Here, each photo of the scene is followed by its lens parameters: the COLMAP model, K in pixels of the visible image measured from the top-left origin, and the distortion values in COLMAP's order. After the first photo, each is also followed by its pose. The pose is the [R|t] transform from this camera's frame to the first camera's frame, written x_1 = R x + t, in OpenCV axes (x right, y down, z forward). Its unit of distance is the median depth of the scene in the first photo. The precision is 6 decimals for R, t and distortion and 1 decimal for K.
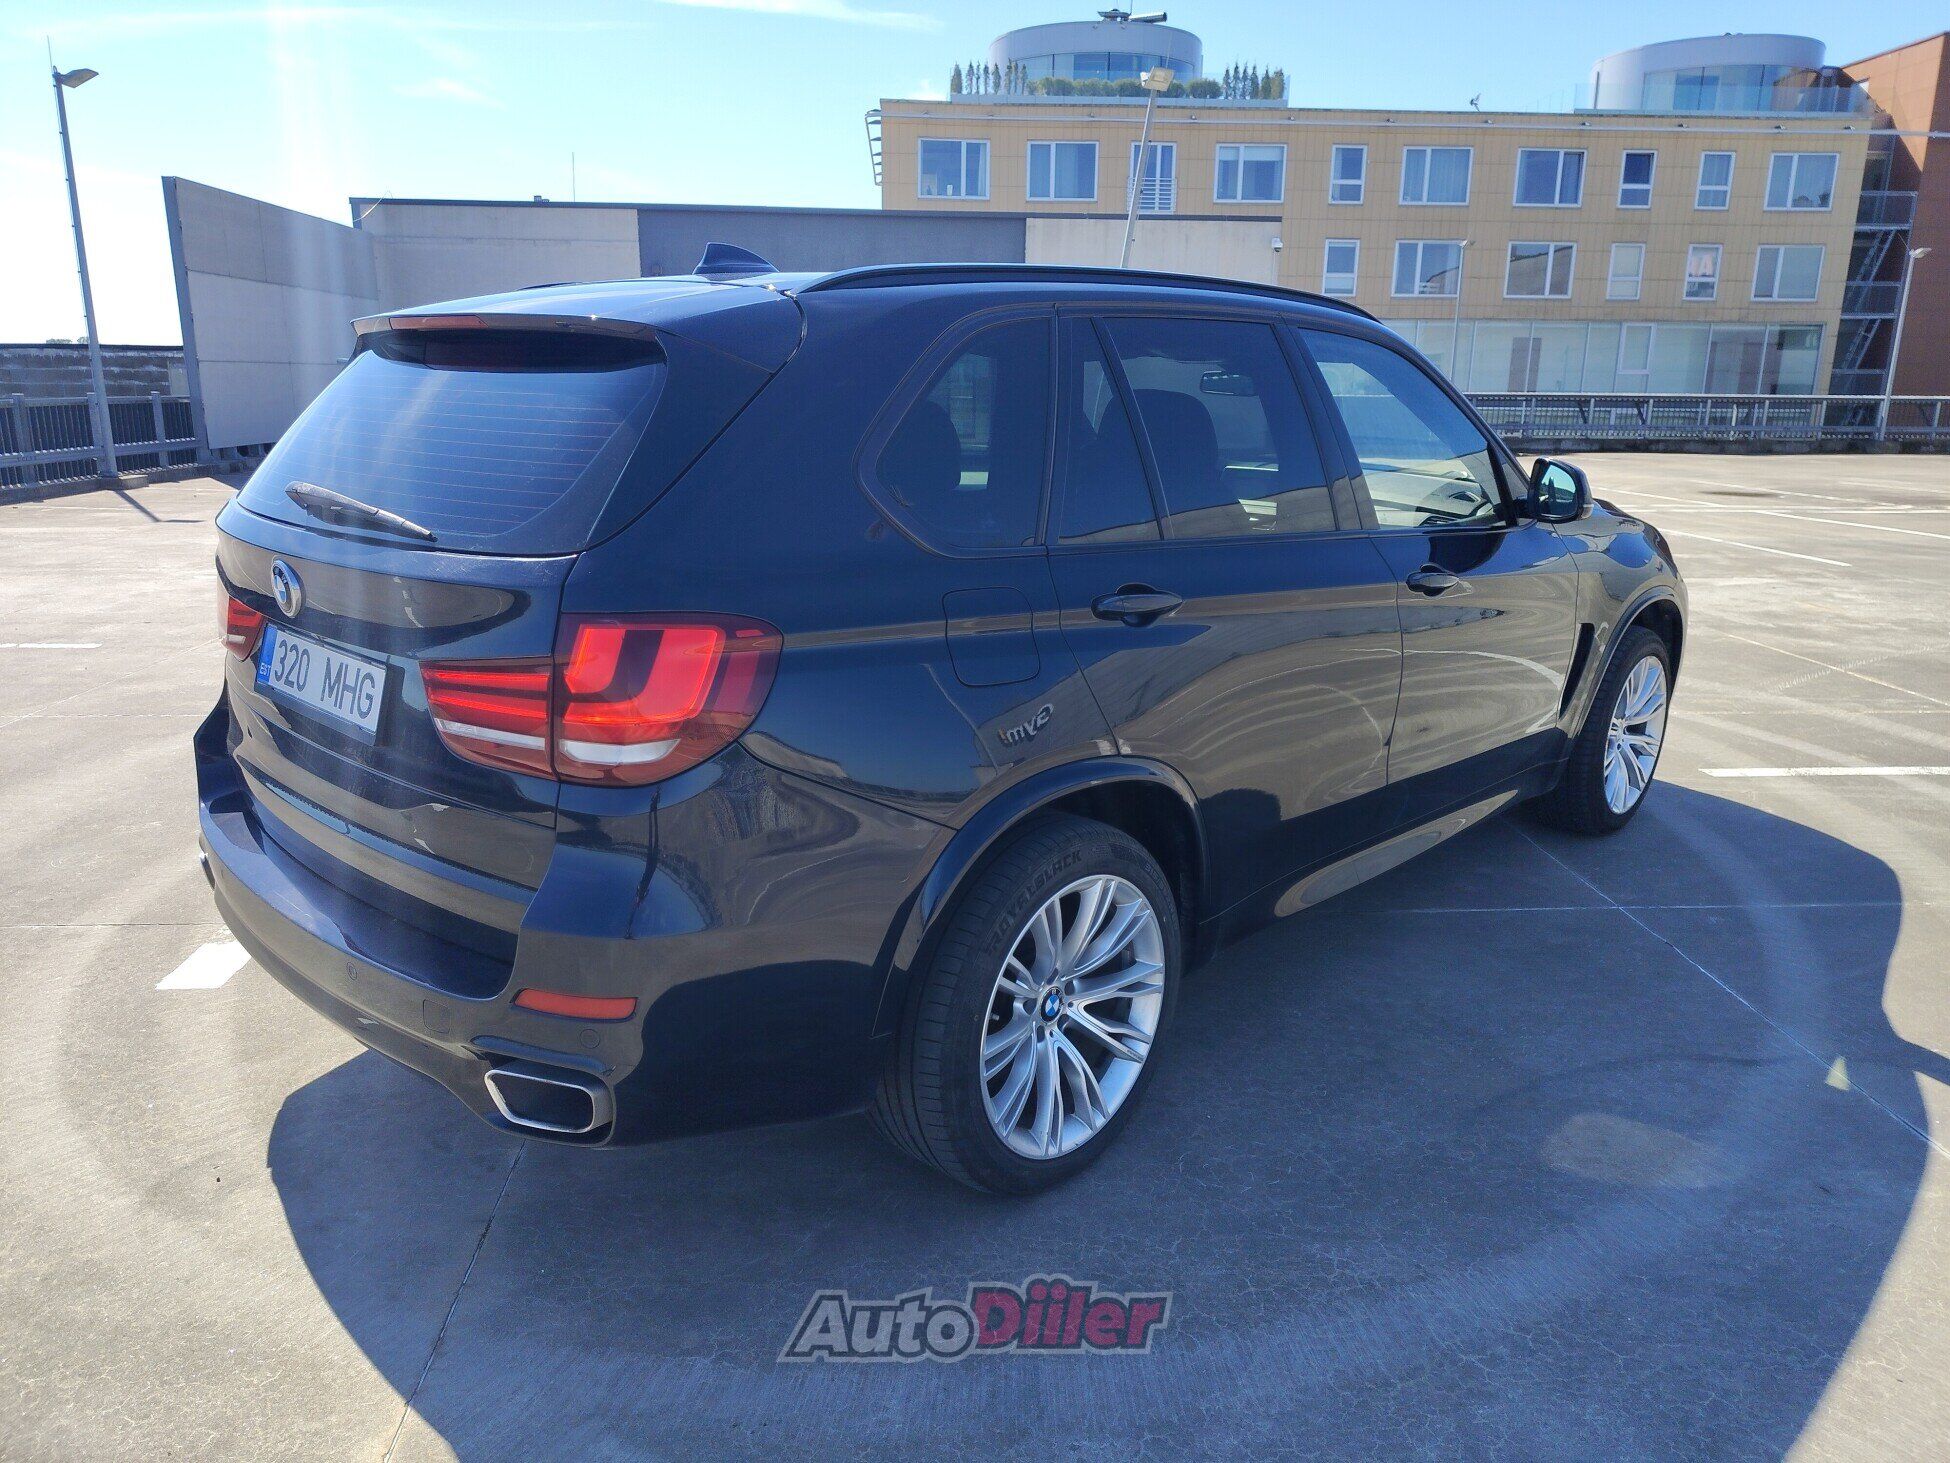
lens RADIAL K [[1370.5, 0, 972.3], [0, 1370.5, 722.6], [0, 0, 1]] dist [0.021353, -0.015639]
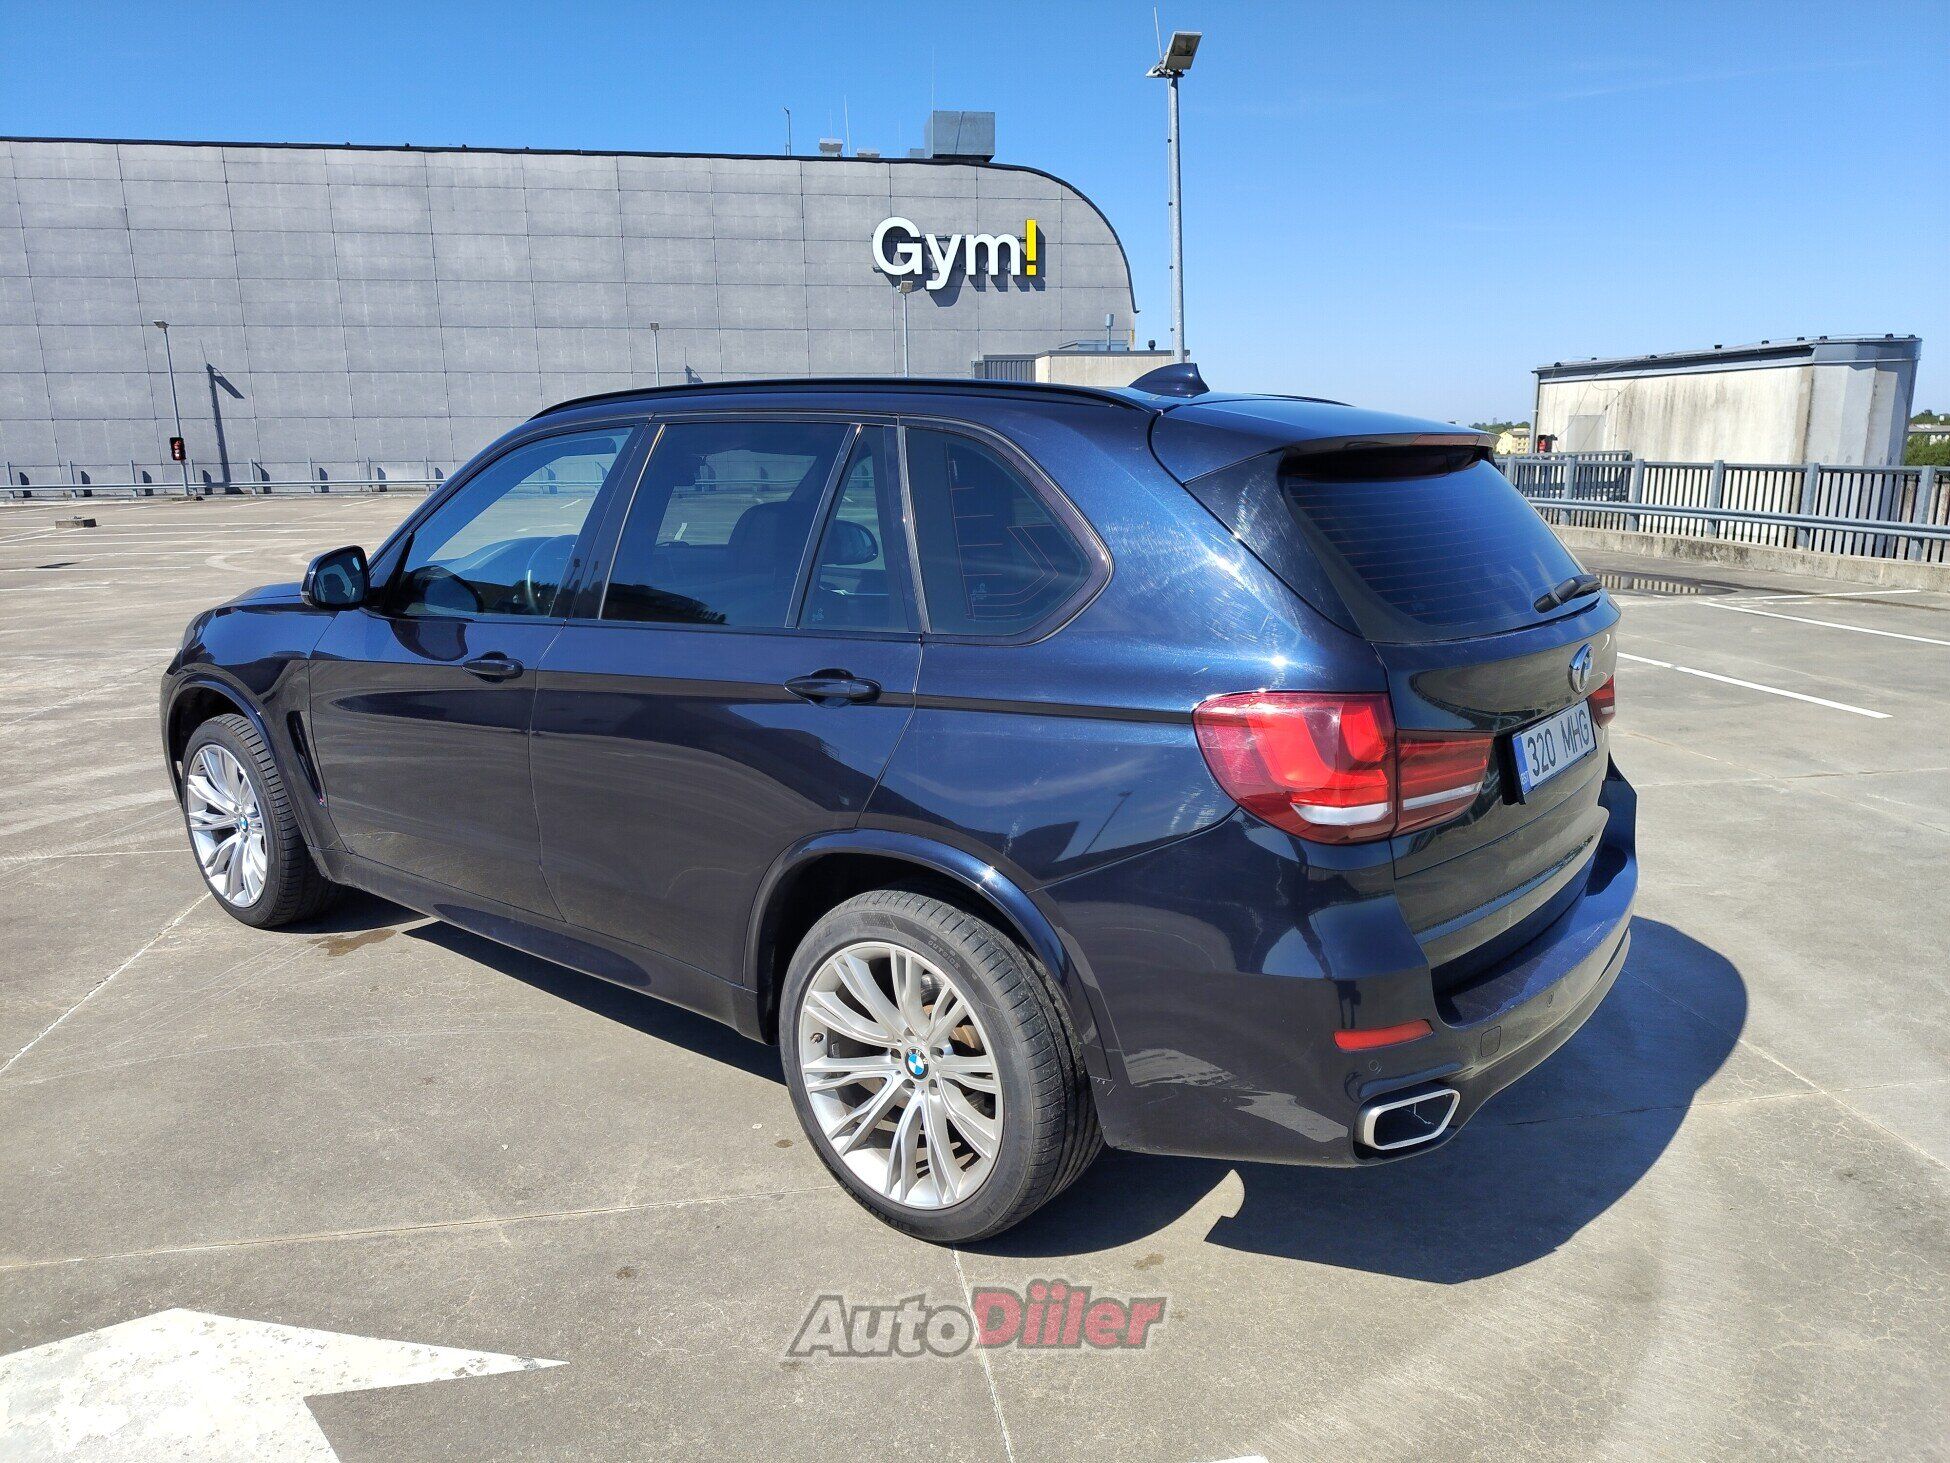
lens RADIAL K [[1370.5, 0, 981.2], [0, 1370.5, 737.3], [0, 0, 1]] dist [0.021353, -0.015639]
pose [[-0.122366, -0.222139, 0.967306, -0.100951], [0.251077, 0.935999, 0.246711, -0.029308], [-0.960201, 0.273057, -0.058761, 0.100736]]
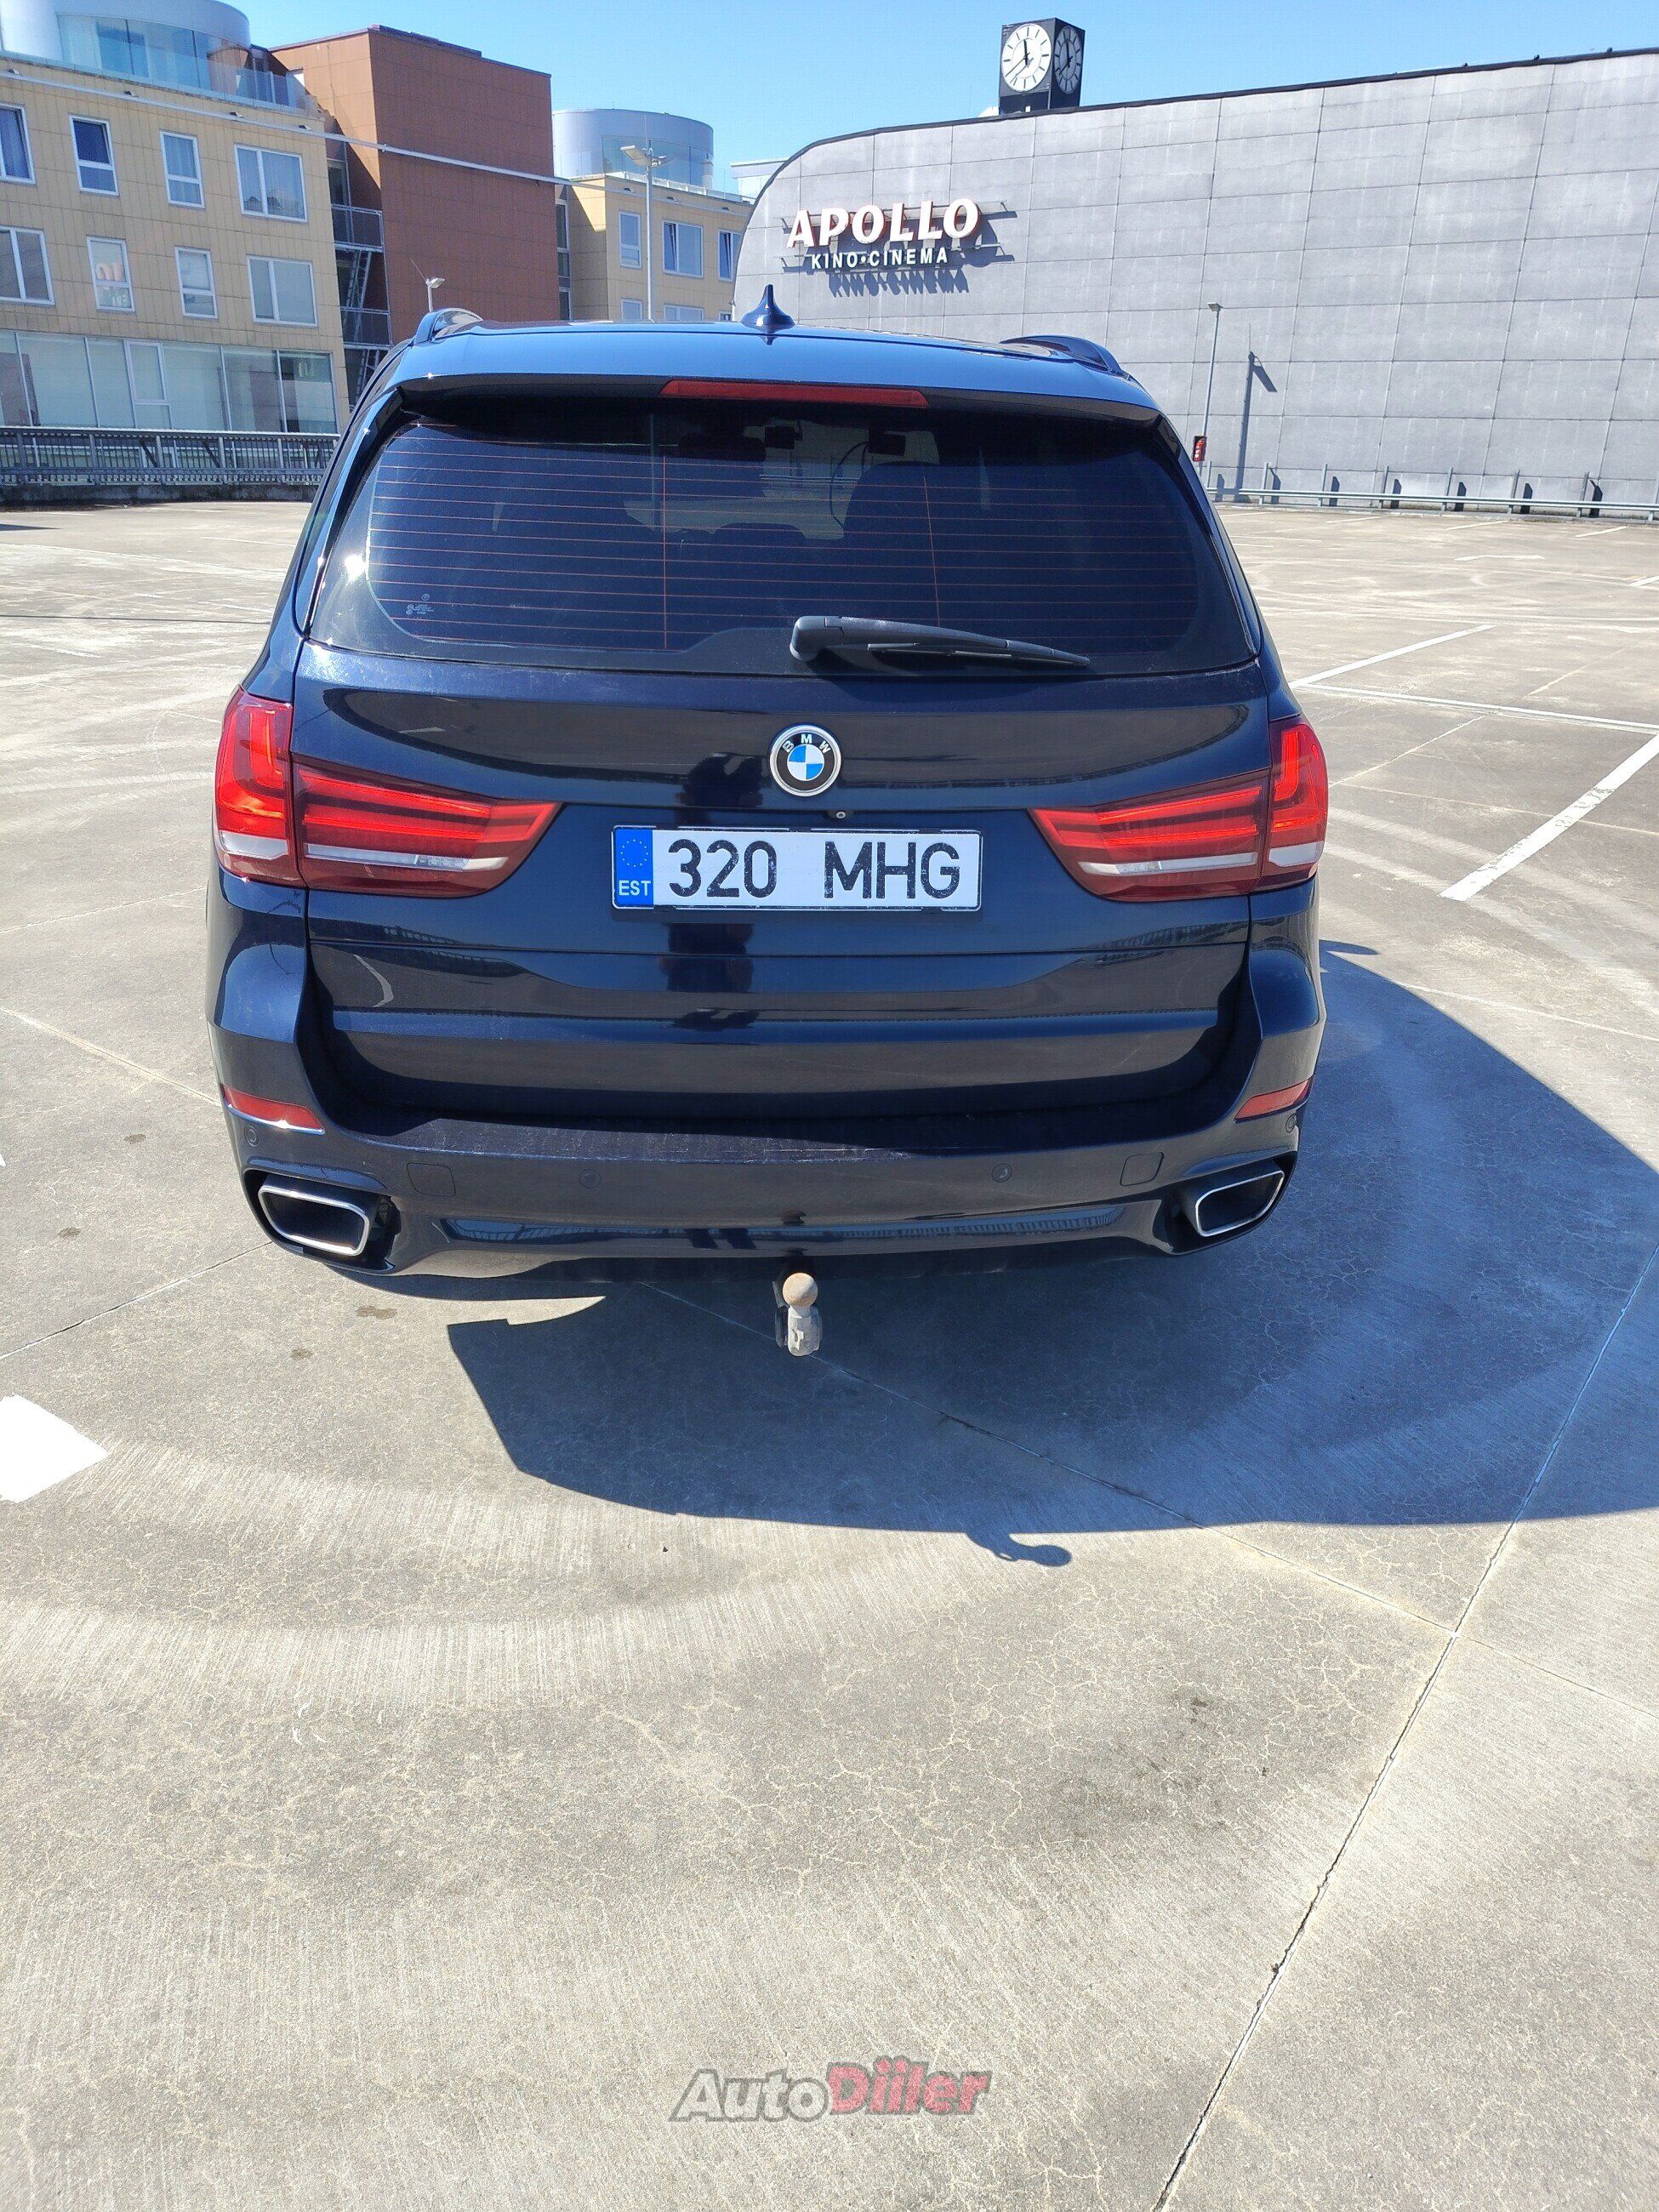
lens RADIAL K [[1554.7, 0, 836.6], [0, 1554.7, 1090.7], [0, 0, 1]] dist [0.021353, -0.015639]
pose [[0.633466, -0.294304, 0.715616, -0.075264], [0.170097, 0.955185, 0.242258, -0.008303], [-0.754843, -0.031738, 0.655137, 0.025724]]
